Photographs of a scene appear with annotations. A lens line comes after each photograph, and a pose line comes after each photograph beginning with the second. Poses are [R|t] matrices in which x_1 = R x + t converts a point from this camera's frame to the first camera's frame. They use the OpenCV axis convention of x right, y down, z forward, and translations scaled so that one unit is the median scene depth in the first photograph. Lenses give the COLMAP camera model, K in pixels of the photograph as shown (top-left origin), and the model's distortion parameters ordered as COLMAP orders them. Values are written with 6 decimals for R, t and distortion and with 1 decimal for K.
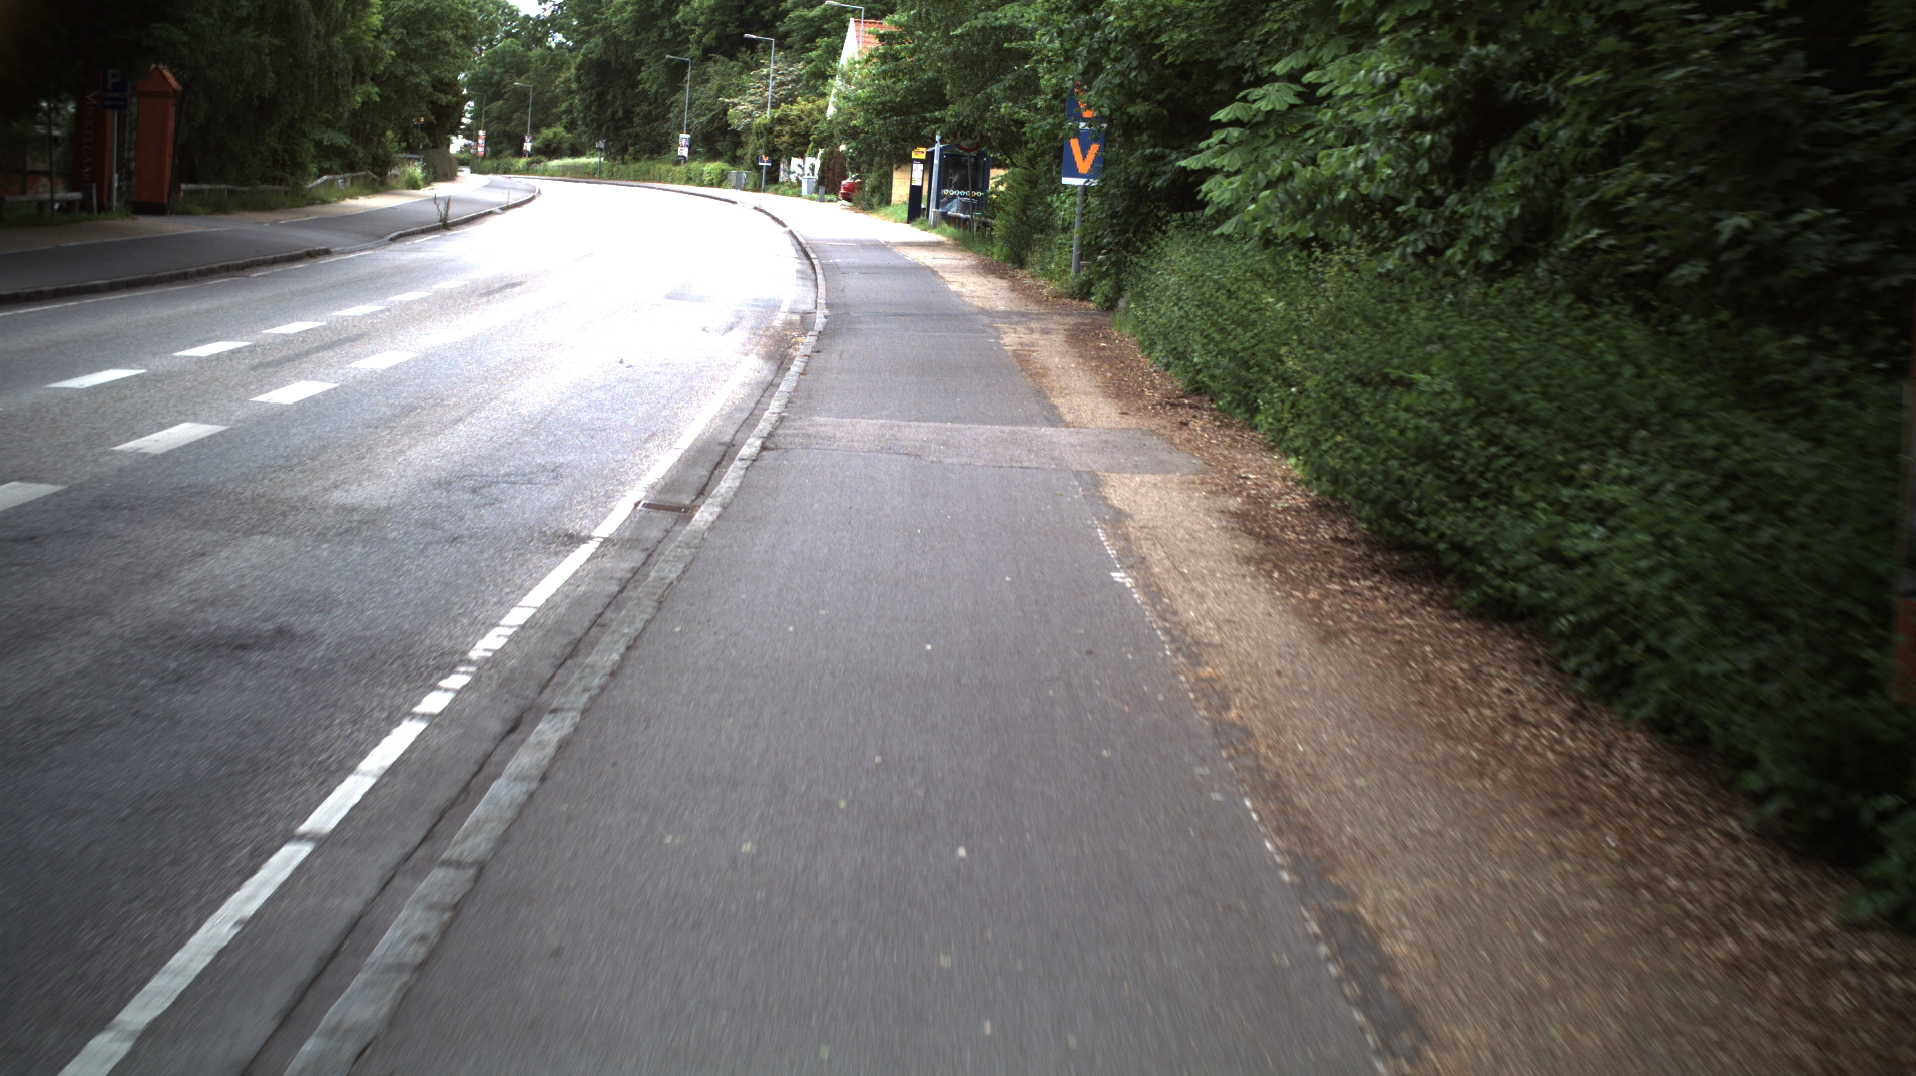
lens RADIAL K [[3350.1, 0, 958.0], [0, 3350.1, 538.0], [0, 0, 1]] dist [-0.296818, 0.411661]
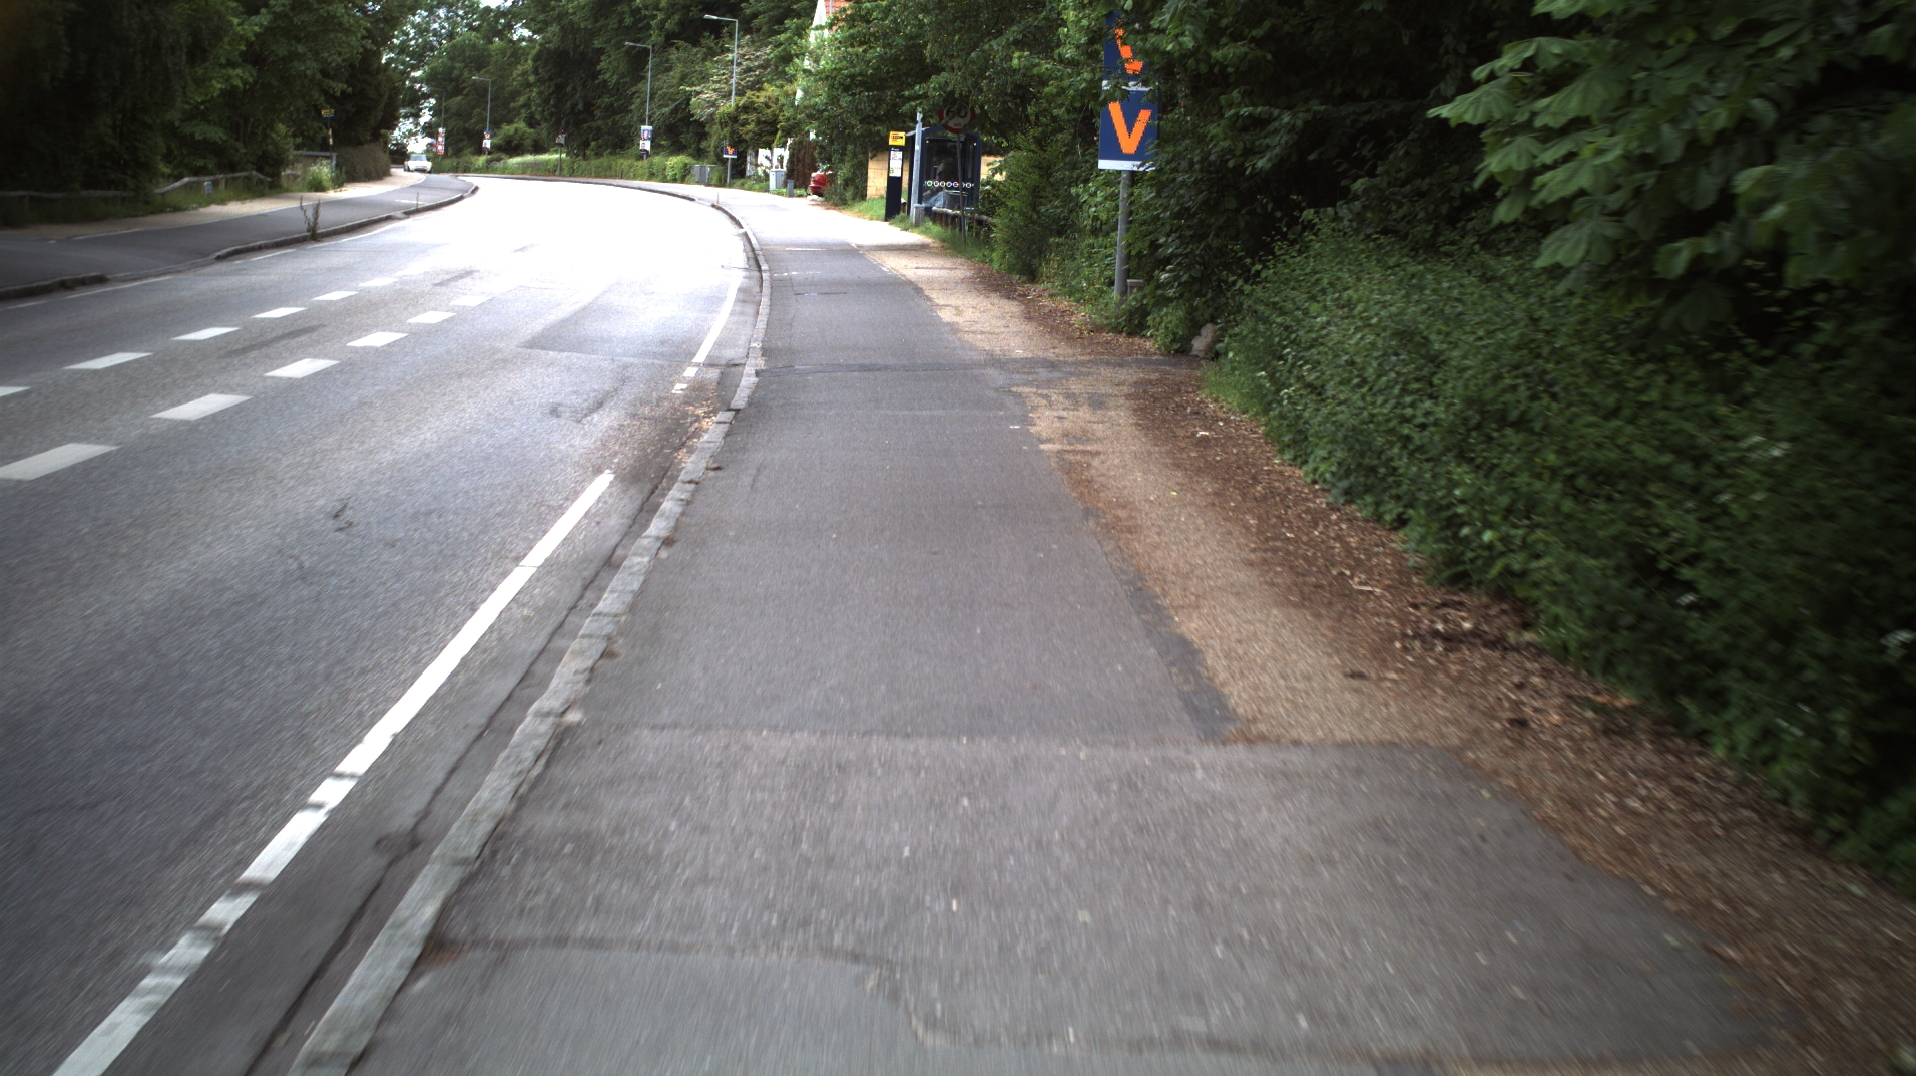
lens RADIAL K [[3350.1, 0, 958.0], [0, 3350.1, 538.0], [0, 0, 1]] dist [-0.296818, 0.411661]
pose [[0.999844, -0.017216, 0.003821, -0.001760], [0.017207, 0.999849, 0.002537, -0.022759], [-0.003864, -0.002471, 0.999989, 0.220983]]
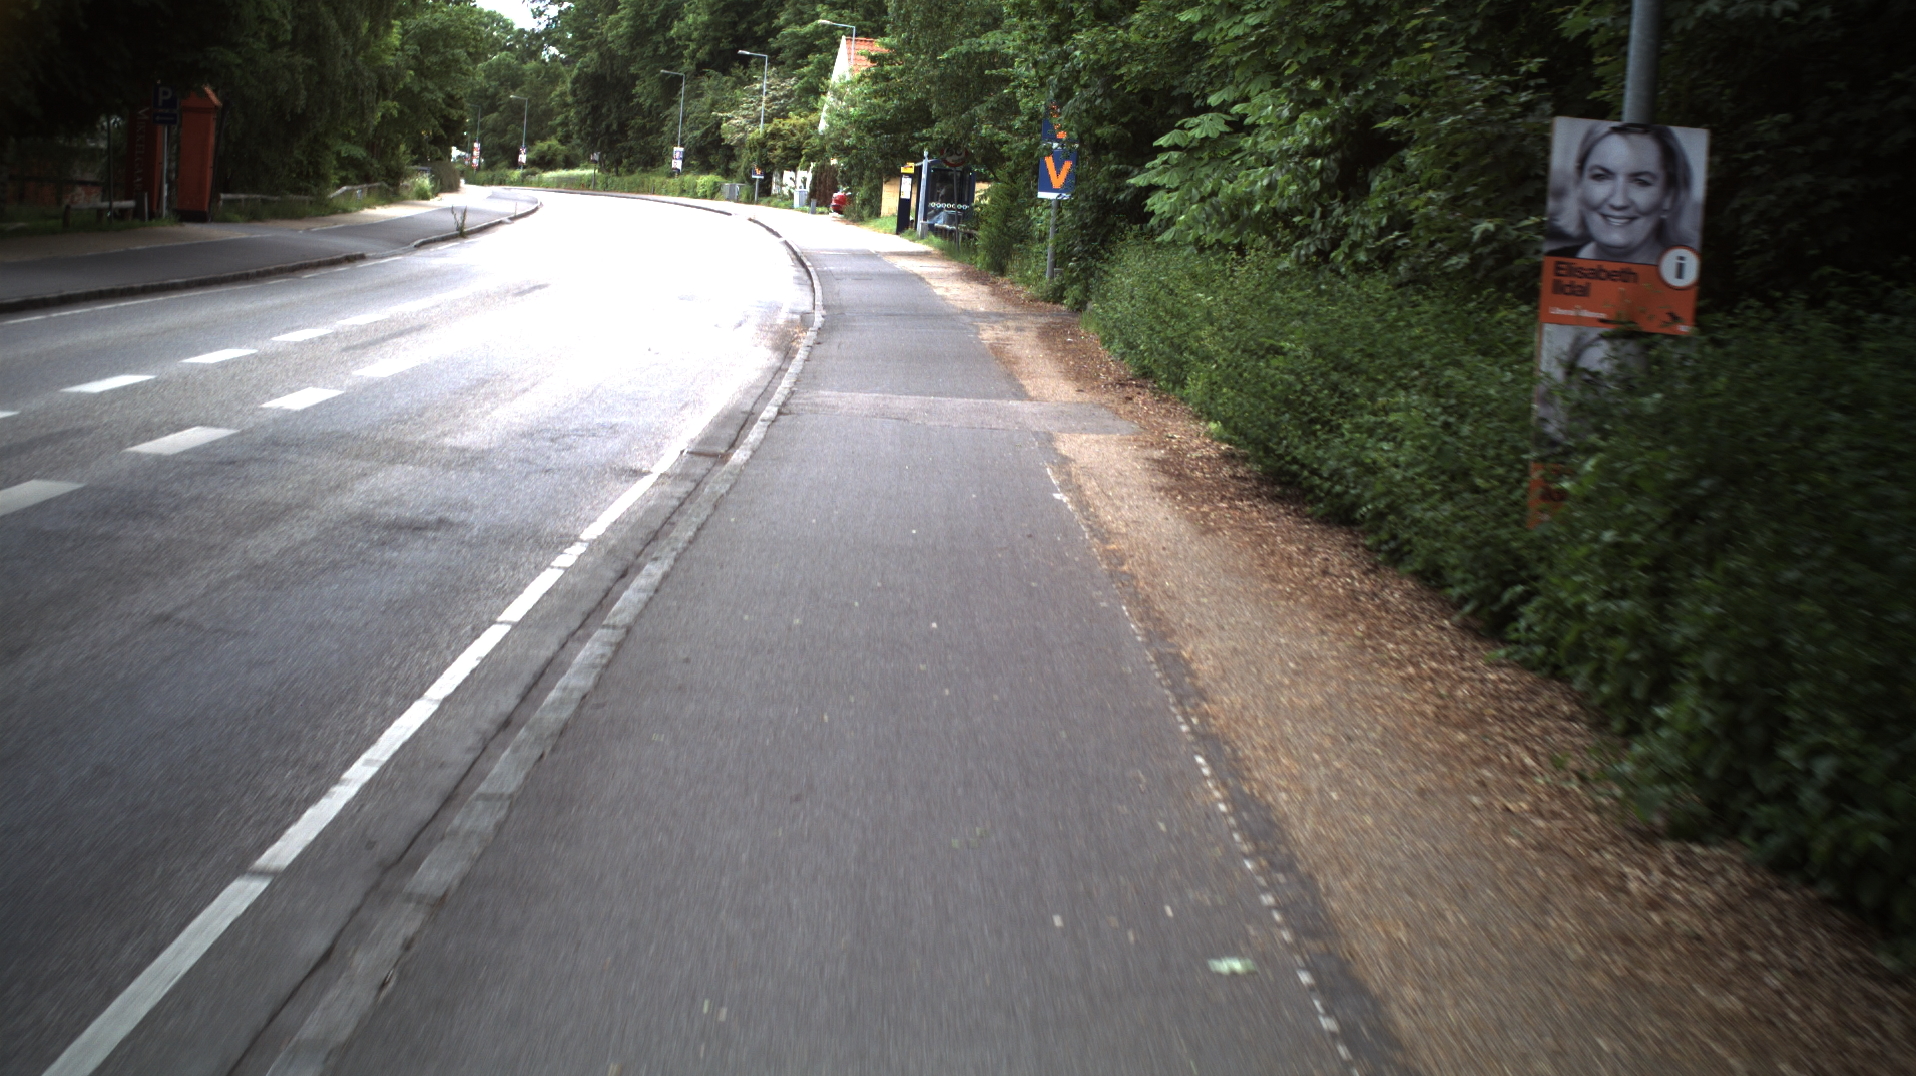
lens RADIAL K [[3350.1, 0, 958.0], [0, 3350.1, 538.0], [0, 0, 1]] dist [-0.296818, 0.411661]
pose [[0.999983, 0.004371, 0.003921, 0.000783], [-0.004356, 0.999983, -0.003931, 0.007719], [-0.003938, 0.003914, 0.999985, -0.073520]]
